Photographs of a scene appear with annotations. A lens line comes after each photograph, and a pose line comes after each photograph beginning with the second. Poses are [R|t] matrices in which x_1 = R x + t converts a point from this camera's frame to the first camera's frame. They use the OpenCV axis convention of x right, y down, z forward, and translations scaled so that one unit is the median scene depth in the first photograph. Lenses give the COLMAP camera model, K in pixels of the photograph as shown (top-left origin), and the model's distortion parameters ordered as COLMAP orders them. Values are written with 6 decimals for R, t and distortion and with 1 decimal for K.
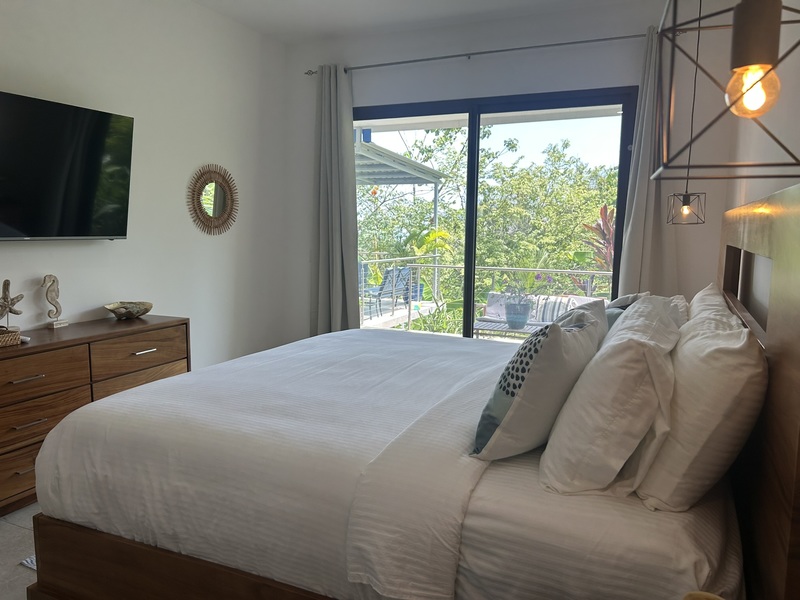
lens RADIAL K [[612.7, 0, 400.3], [0, 612.7, 306.2], [0, 0, 1]] dist [0.055263, -0.059931]
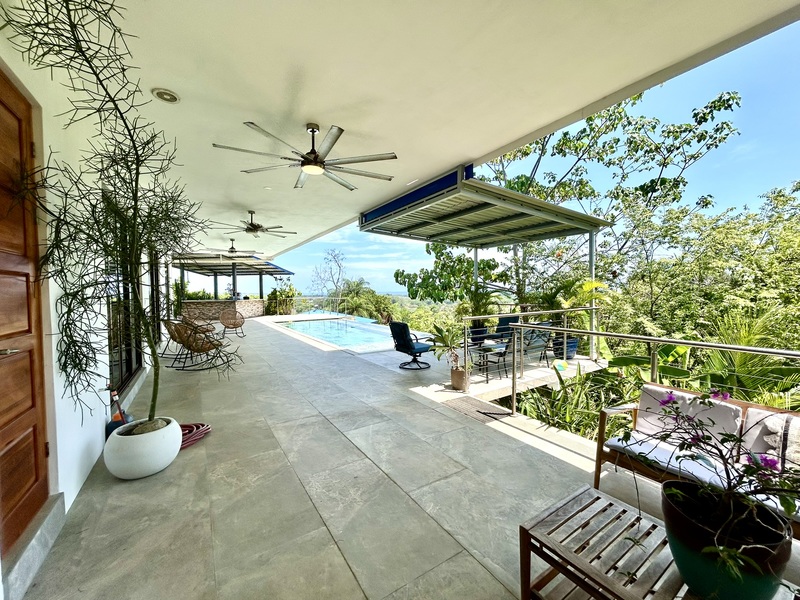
lens RADIAL K [[328.0, 0, 401.0], [0, 328.0, 300.5], [0, 0, 1]] dist [-0.002031, -0.000091]
pose [[0.832519, -0.002388, -0.553992, 0.093561], [-0.051637, 0.995303, -0.081888, -0.039172], [0.551585, 0.096780, 0.828485, 0.432517]]
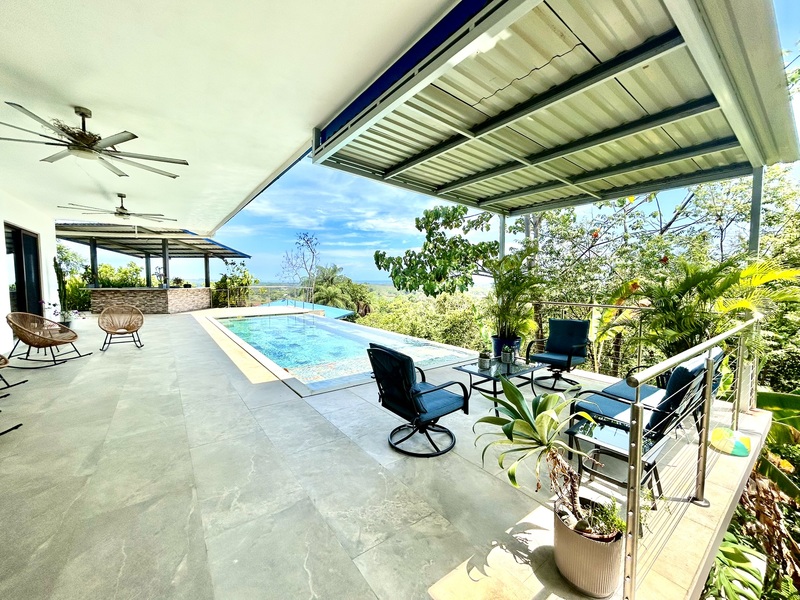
lens RADIAL K [[328.2, 0, 399.2], [0, 328.2, 299.8], [0, 0, 1]] dist [-0.001947, -0.000069]
pose [[0.865492, 0.023051, -0.500393, -0.058681], [-0.057824, 0.996860, -0.054093, -0.066619], [0.497575, 0.075752, 0.864107, 0.640570]]
